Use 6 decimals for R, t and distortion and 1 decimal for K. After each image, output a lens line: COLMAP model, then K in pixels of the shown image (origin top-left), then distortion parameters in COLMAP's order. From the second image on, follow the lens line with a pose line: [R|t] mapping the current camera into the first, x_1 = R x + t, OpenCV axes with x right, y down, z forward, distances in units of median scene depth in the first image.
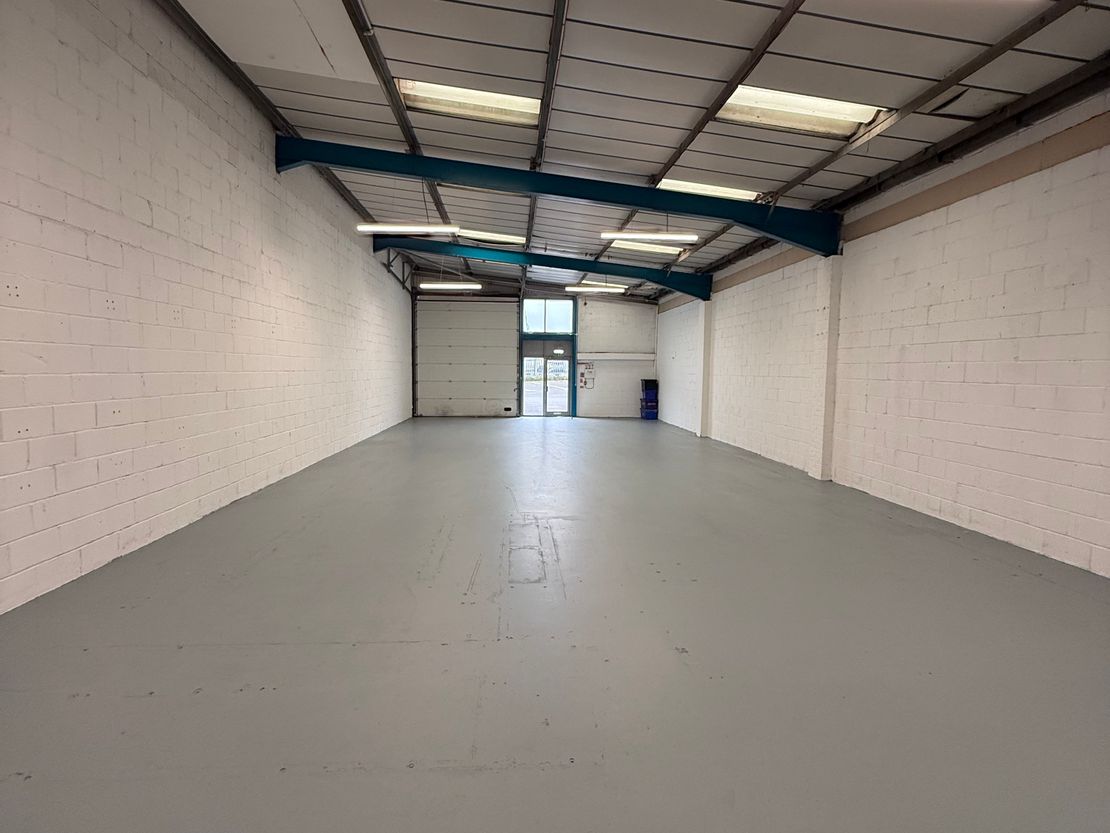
lens RADIAL K [[589.1, 0, 555.0], [0, 589.1, 416.5], [0, 0, 1]] dist [-0.002331, -0.001844]
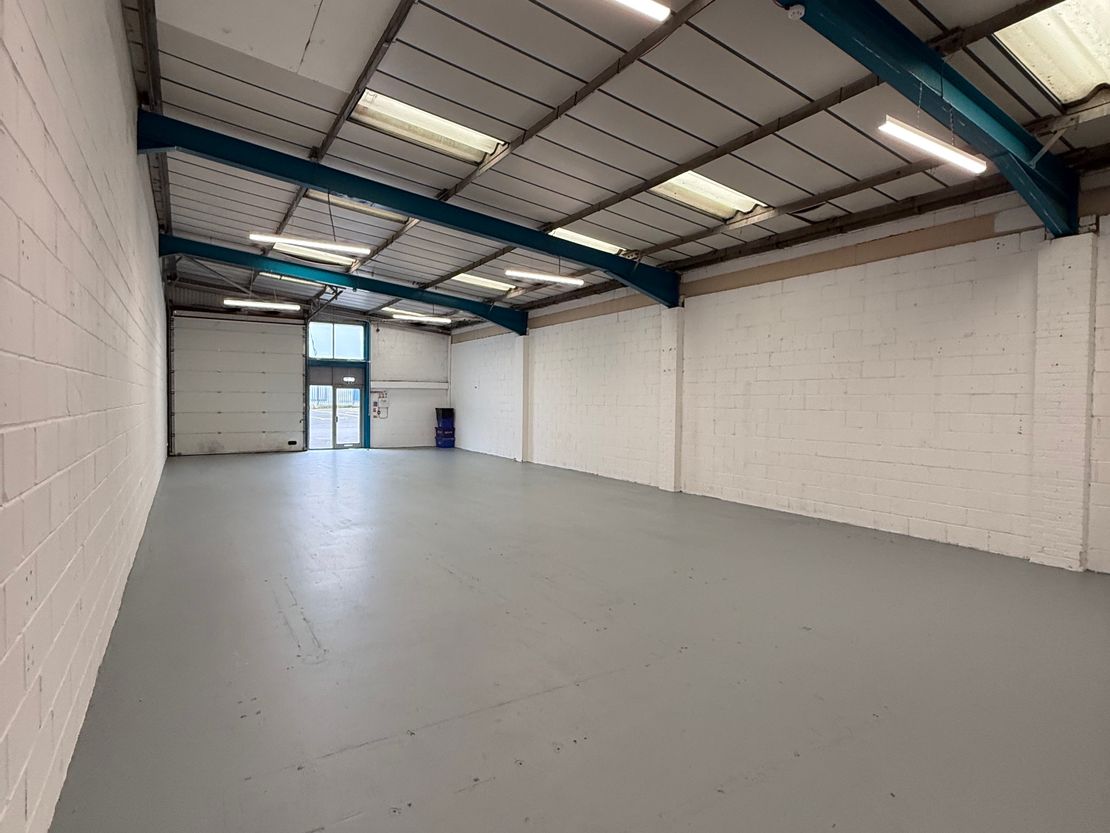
lens RADIAL K [[589.1, 0, 555.0], [0, 589.1, 416.5], [0, 0, 1]] dist [-0.002331, -0.001844]
pose [[0.882000, -0.015832, 0.470984, -0.196914], [0.037468, 0.998627, -0.036597, -0.006052], [-0.469758, 0.049925, 0.881382, 0.029208]]
